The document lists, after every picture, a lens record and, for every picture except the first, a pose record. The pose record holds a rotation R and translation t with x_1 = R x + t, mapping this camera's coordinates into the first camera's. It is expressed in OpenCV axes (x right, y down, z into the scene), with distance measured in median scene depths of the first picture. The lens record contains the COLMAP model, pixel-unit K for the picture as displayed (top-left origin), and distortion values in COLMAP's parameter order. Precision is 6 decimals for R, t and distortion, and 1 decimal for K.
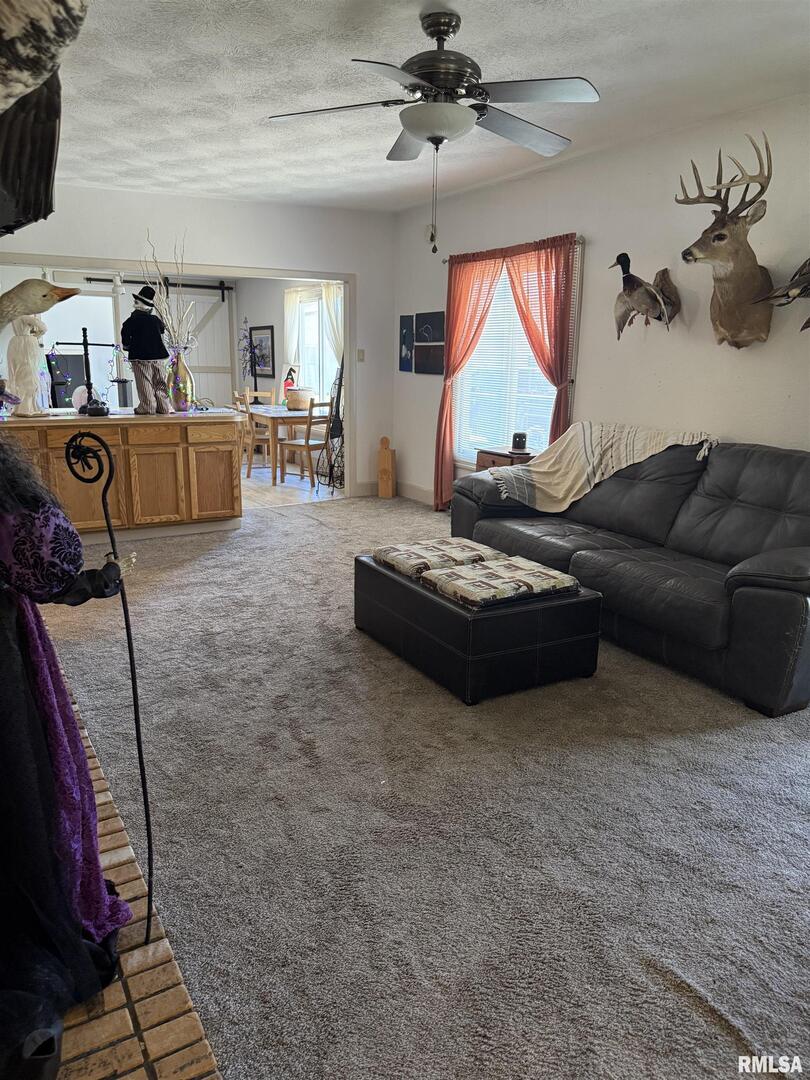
lens RADIAL K [[755.8, 0, 405.8], [0, 755.8, 543.6], [0, 0, 1]] dist [0.022534, -0.029208]
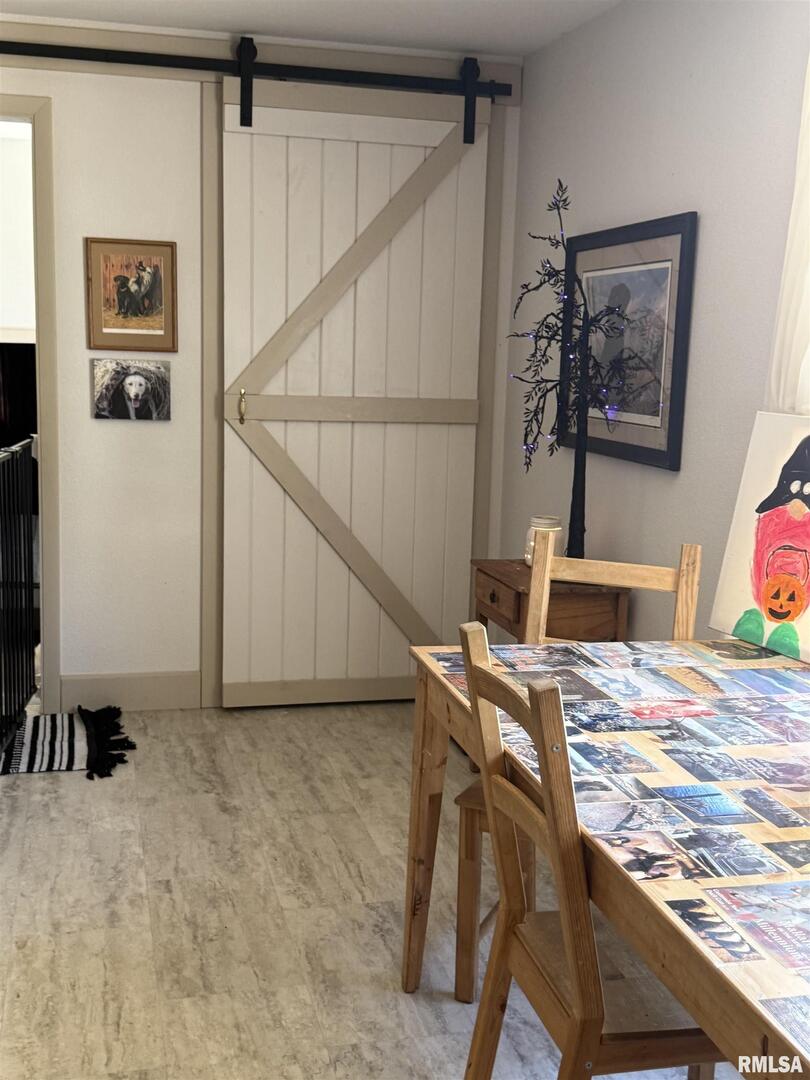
lens RADIAL K [[1270.5, 0, 391.0], [0, 1270.5, 554.4], [0, 0, 1]] dist [0.062476, 0.000000]
pose [[0.956328, 0.059441, -0.286187, -0.142723], [-0.082311, 0.994247, -0.068546, -0.160436], [0.280466, 0.089109, 0.955719, 0.629389]]
